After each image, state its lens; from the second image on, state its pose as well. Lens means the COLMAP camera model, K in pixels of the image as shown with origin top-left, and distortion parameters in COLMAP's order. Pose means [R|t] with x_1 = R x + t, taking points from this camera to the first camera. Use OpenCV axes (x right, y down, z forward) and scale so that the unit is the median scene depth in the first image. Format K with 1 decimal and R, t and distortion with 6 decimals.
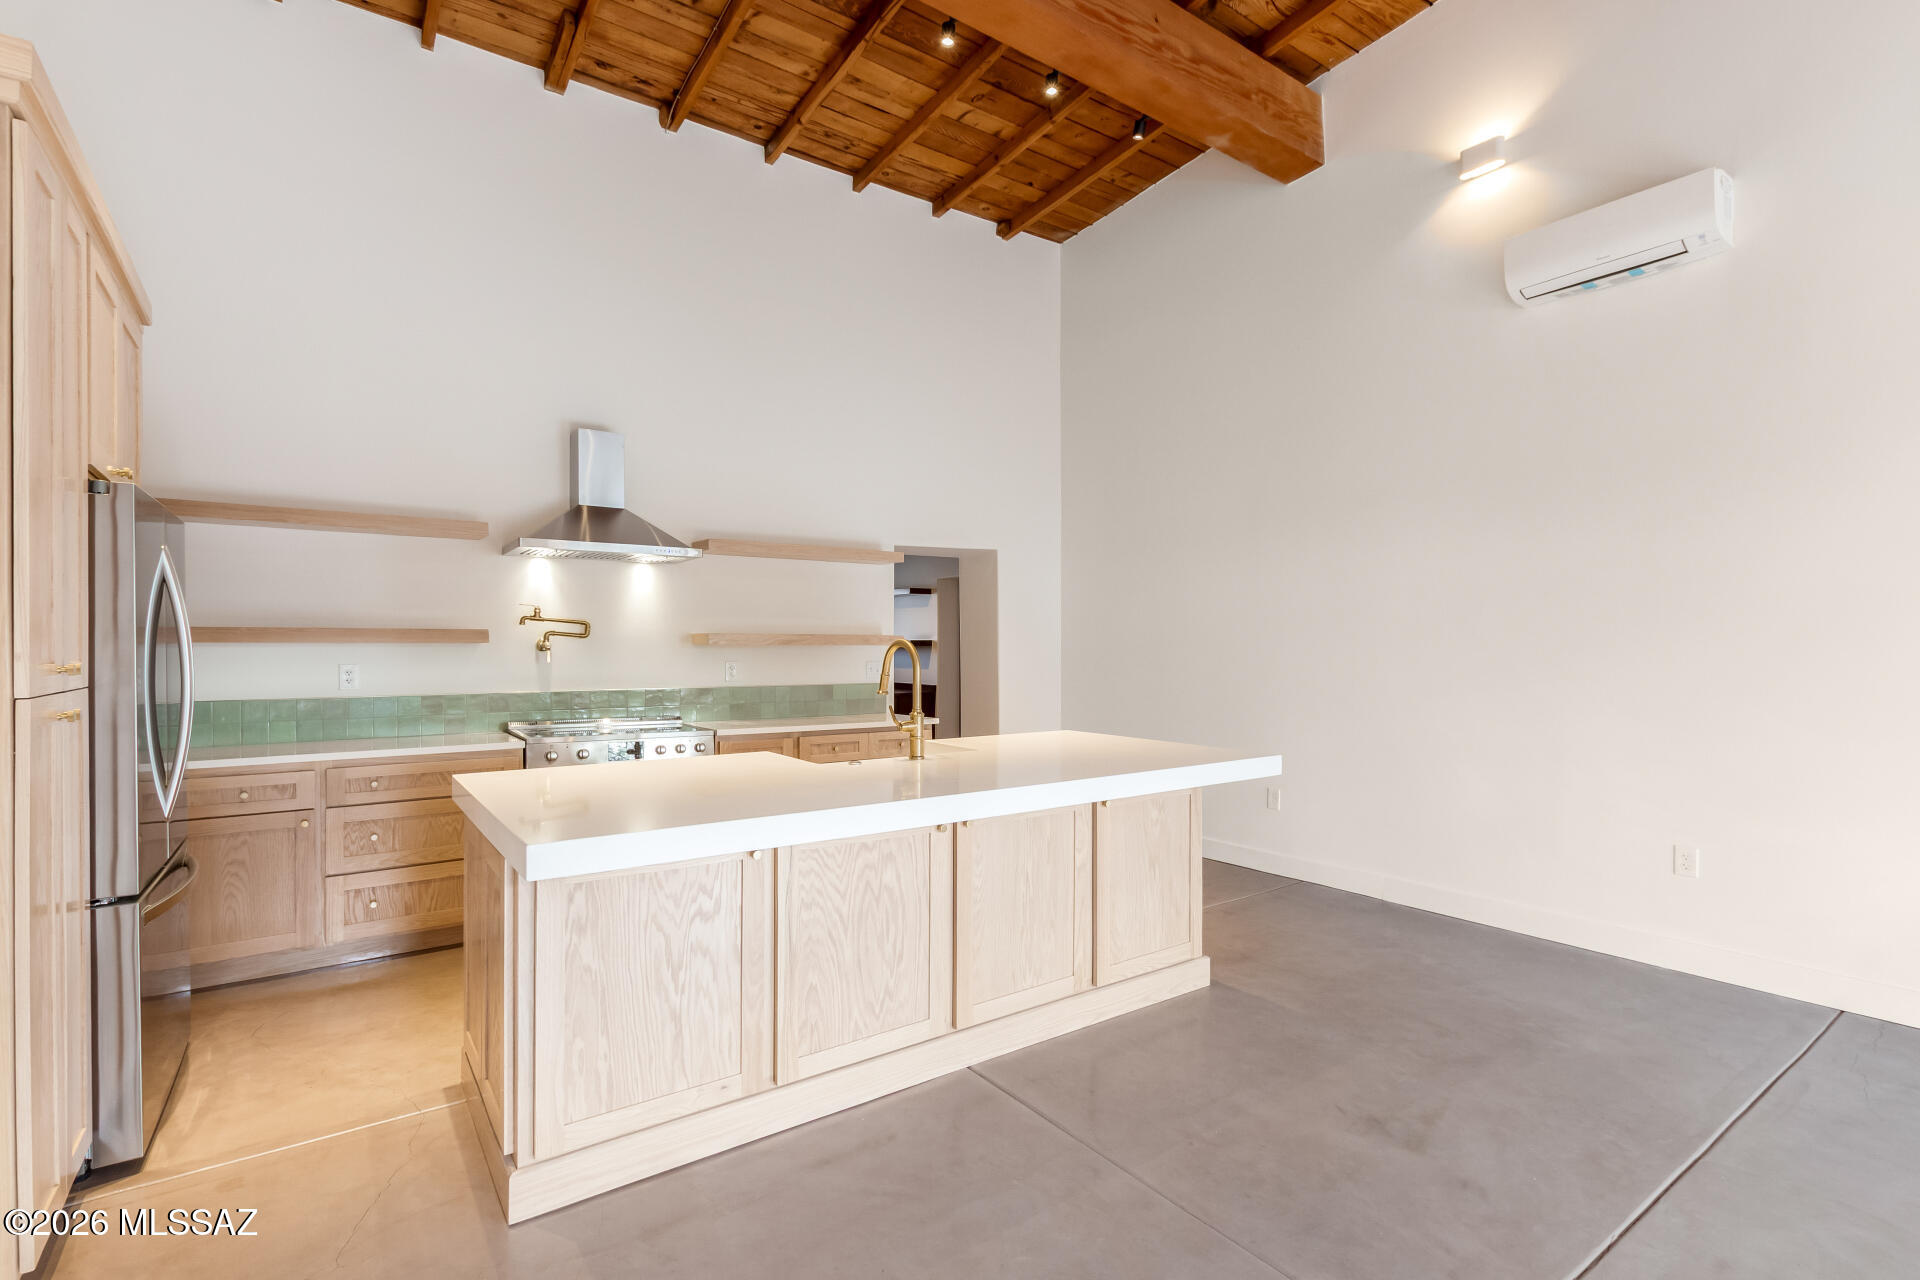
lens RADIAL K [[879.4, 0, 963.0], [0, 879.4, 648.3], [0, 0, 1]] dist [0.004324, -0.001977]
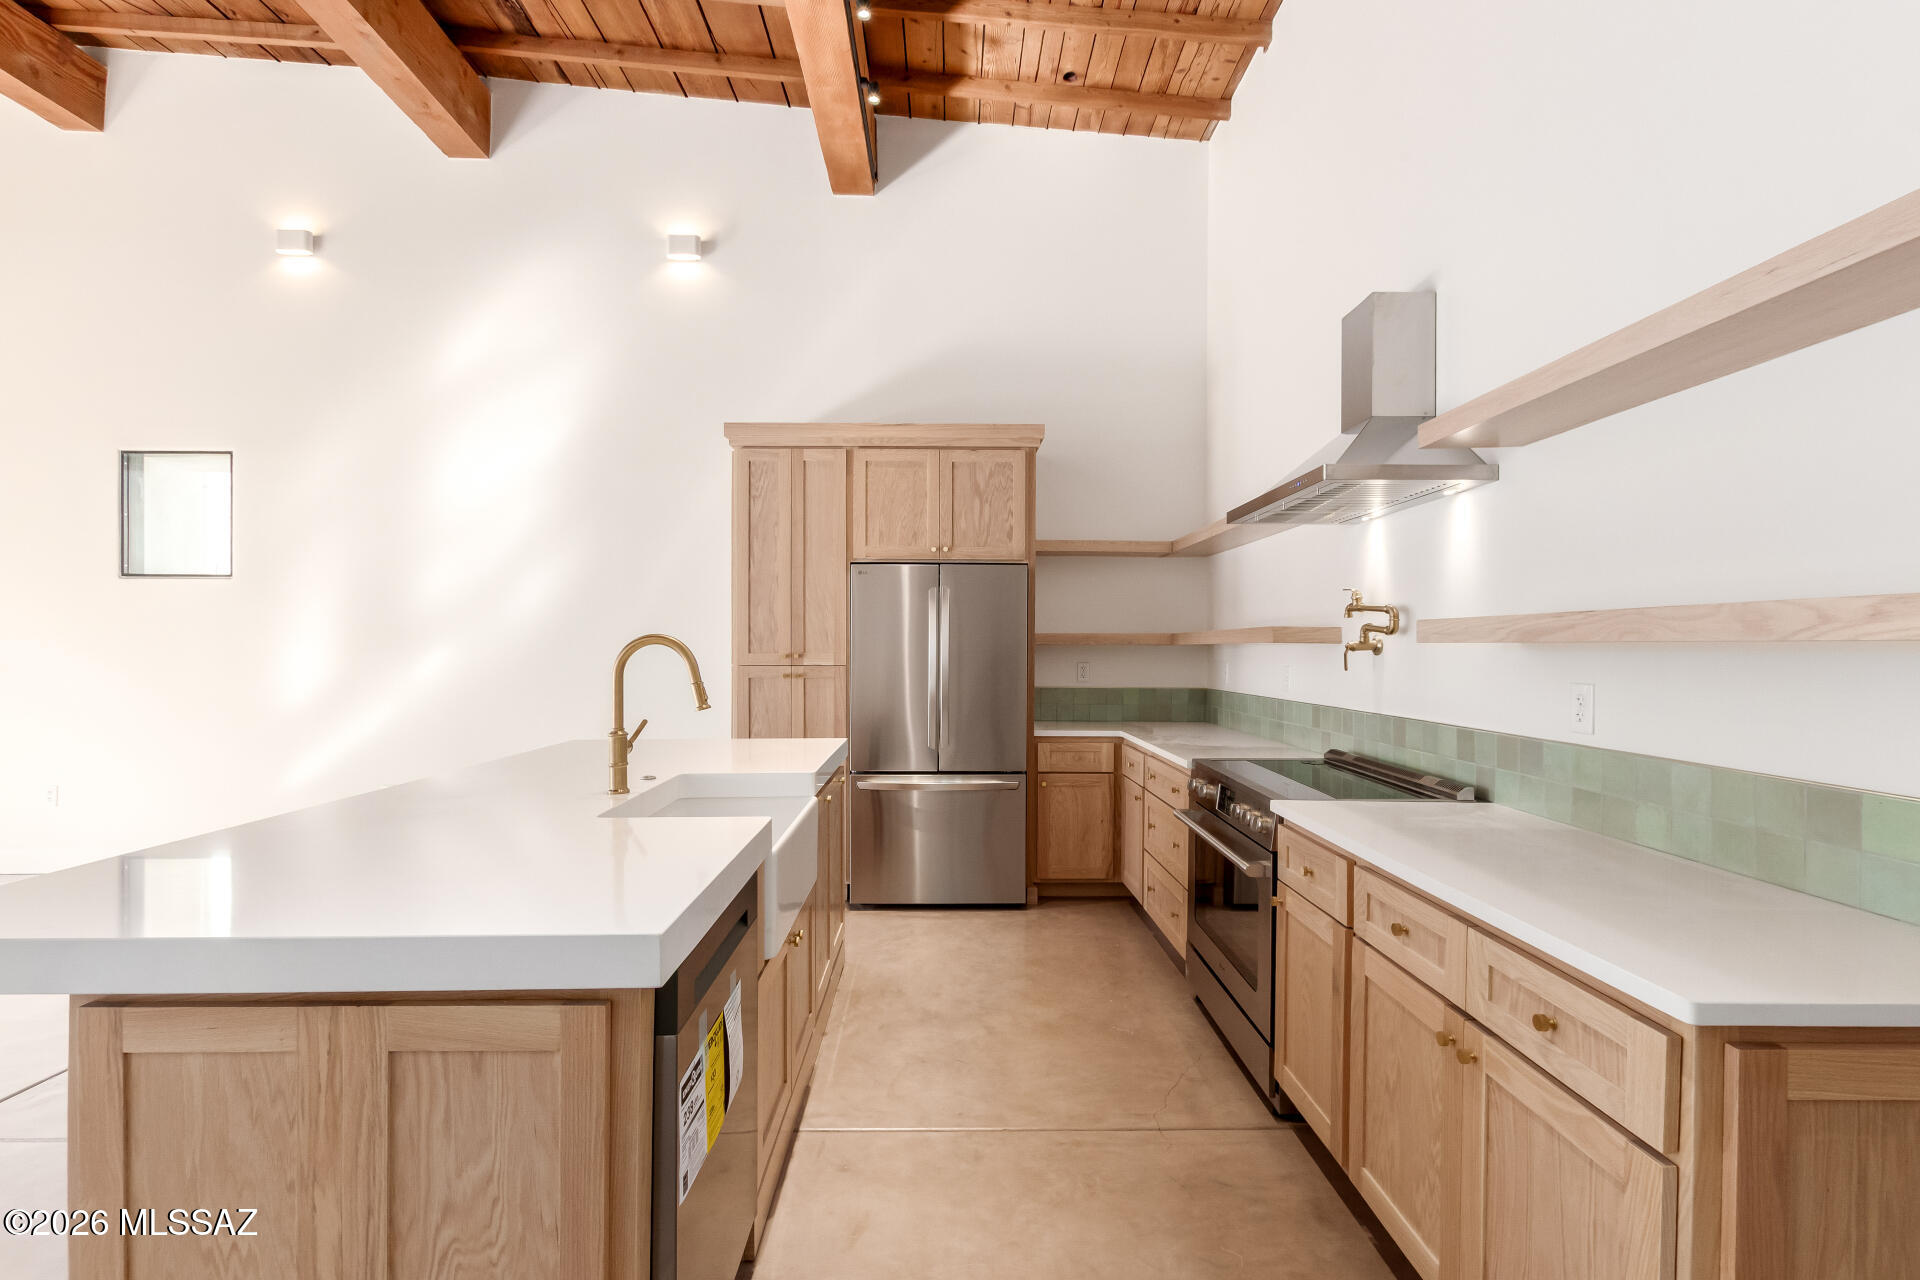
lens RADIAL K [[879.4, 0, 958.9], [0, 879.4, 649.5], [0, 0, 1]] dist [0.004324, -0.001977]
pose [[-0.566468, 0.000975, -0.824083, 0.270345], [-0.004355, 0.999982, 0.004176, -0.001964], [0.824072, 0.005954, -0.566454, 1.122823]]
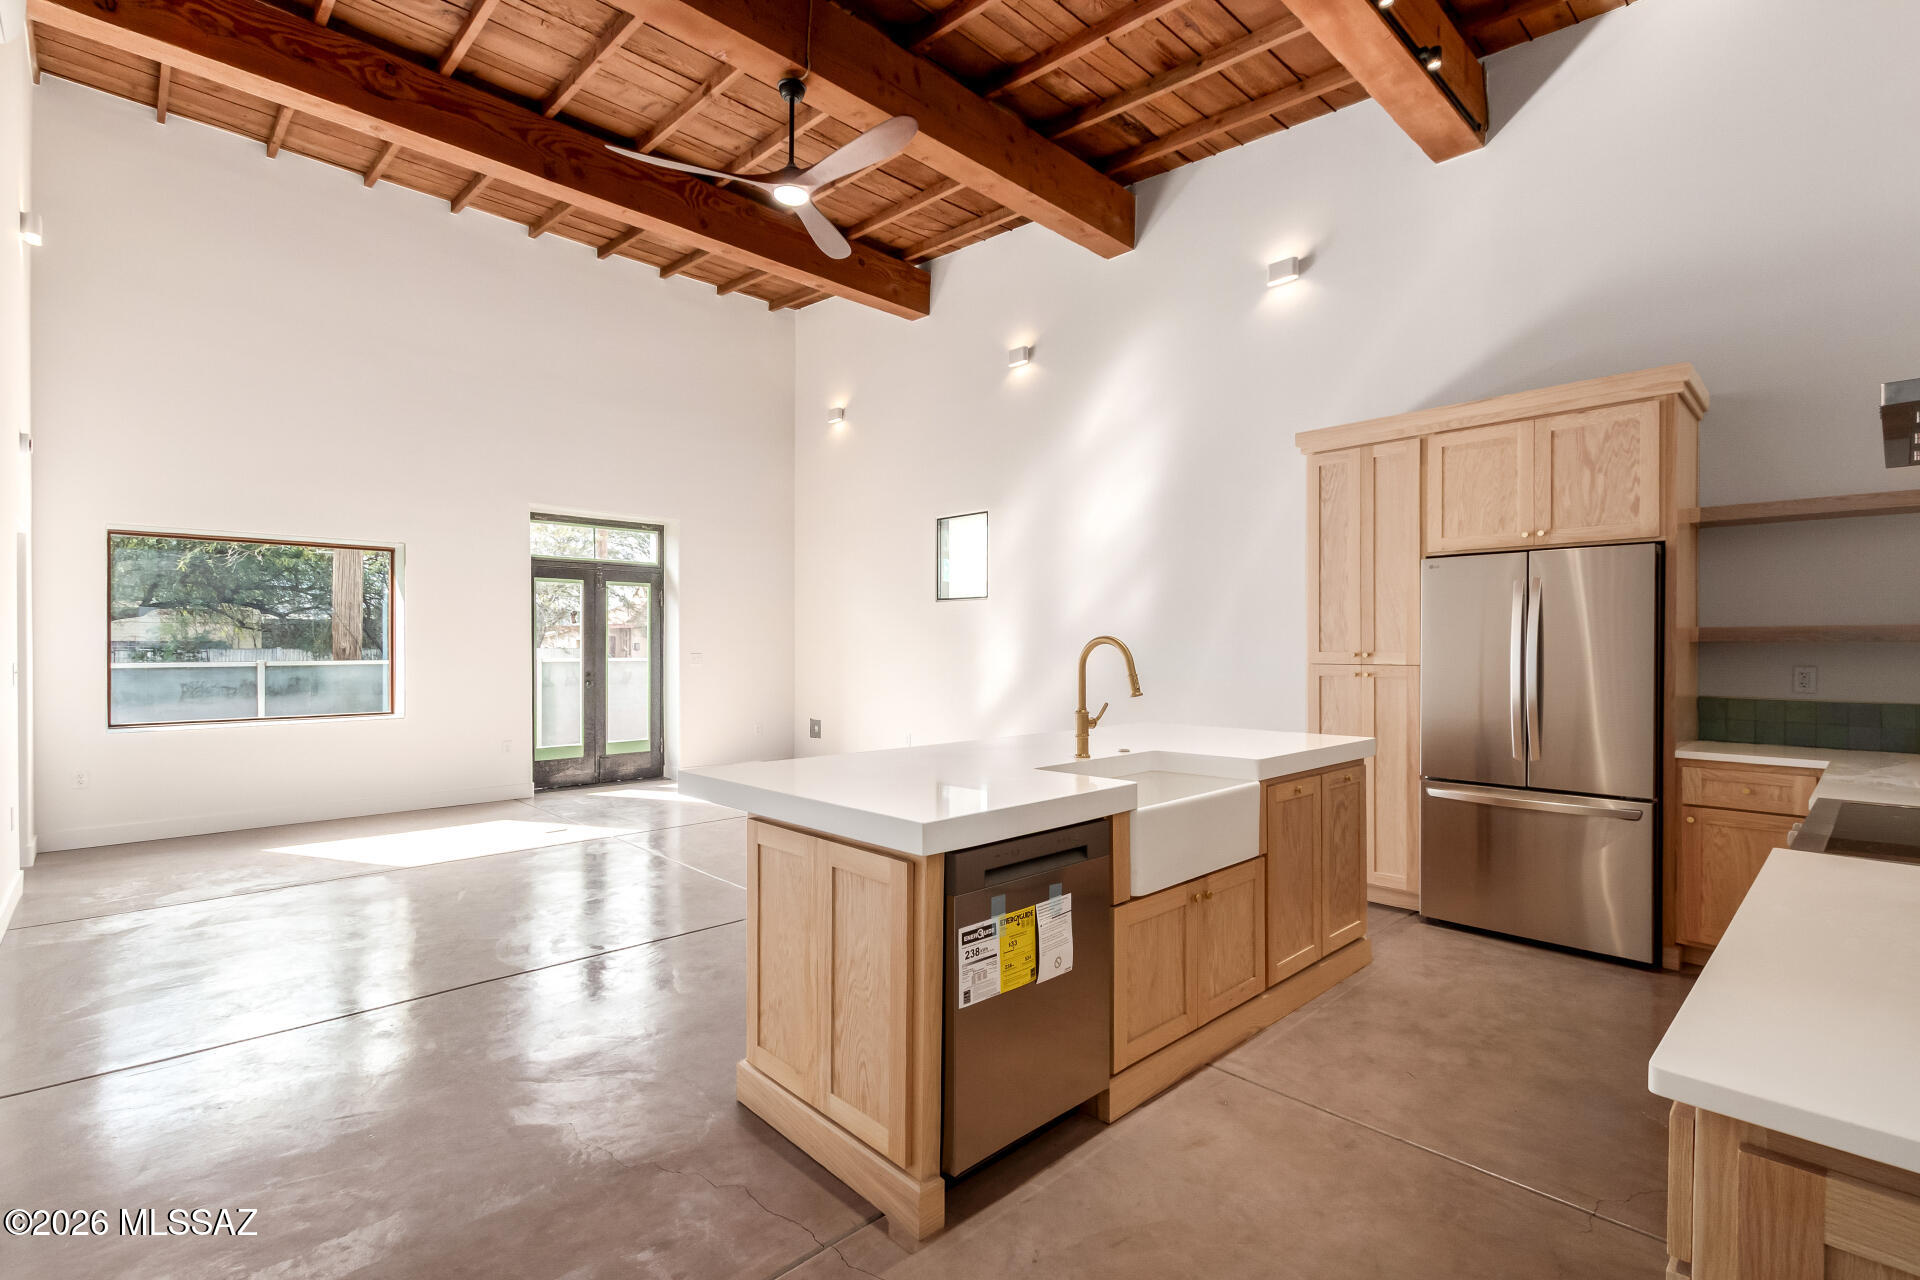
lens RADIAL K [[879.4, 0, 959.9], [0, 879.4, 647.6], [0, 0, 1]] dist [0.004324, -0.001977]
pose [[-0.989877, -0.000035, -0.141931, 0.149147], [-0.000654, 0.999990, 0.004311, -0.001869], [0.141930, 0.004360, -0.989867, 1.319945]]
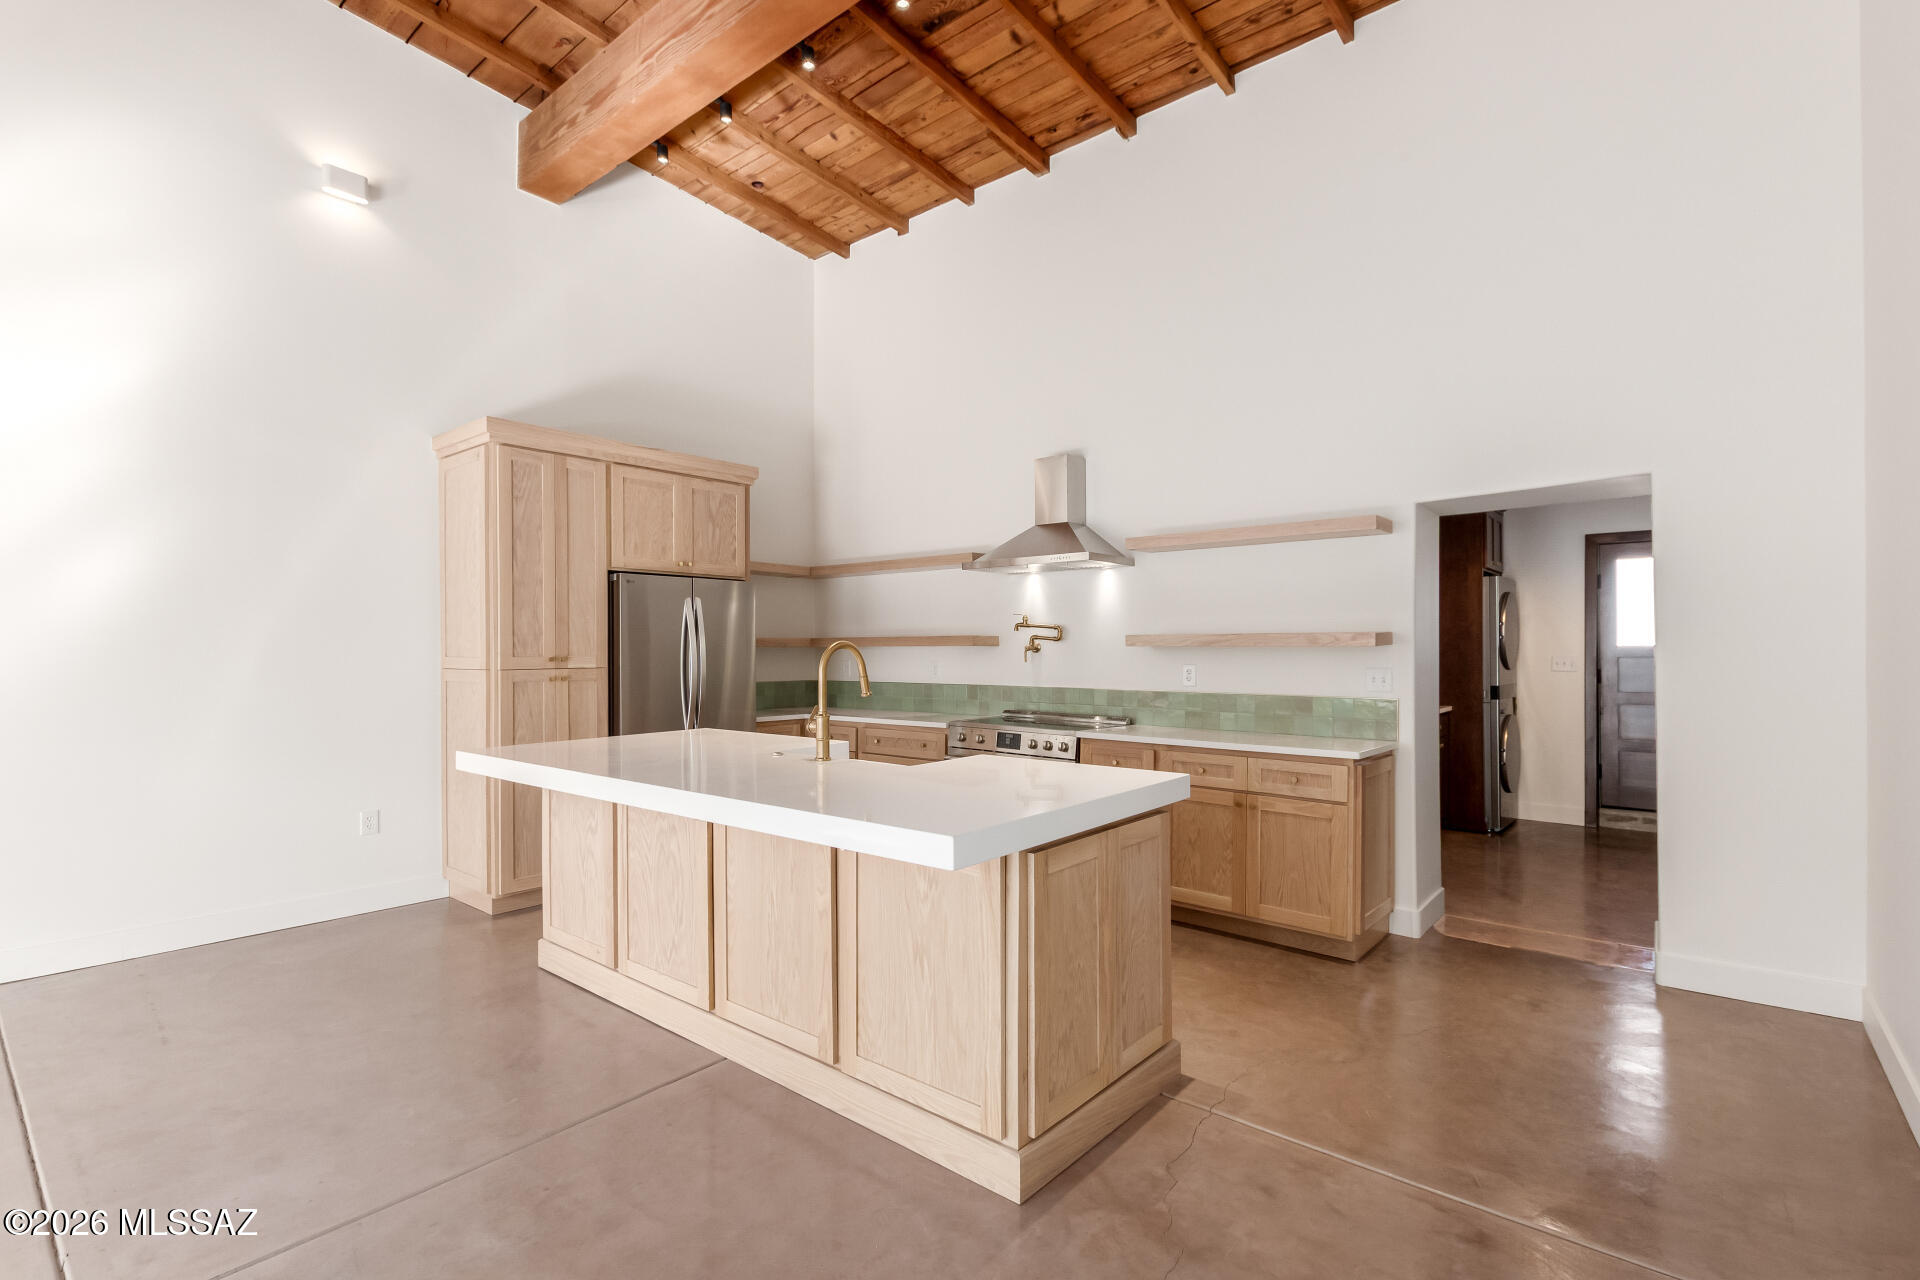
lens RADIAL K [[879.4, 0, 960.9], [0, 879.4, 650.8], [0, 0, 1]] dist [0.004324, -0.001977]
pose [[0.254682, 0.001085, -0.967024, 0.643588], [-0.000049, 0.999999, 0.001109, -0.000580], [0.967025, -0.000235, 0.254682, 0.602440]]
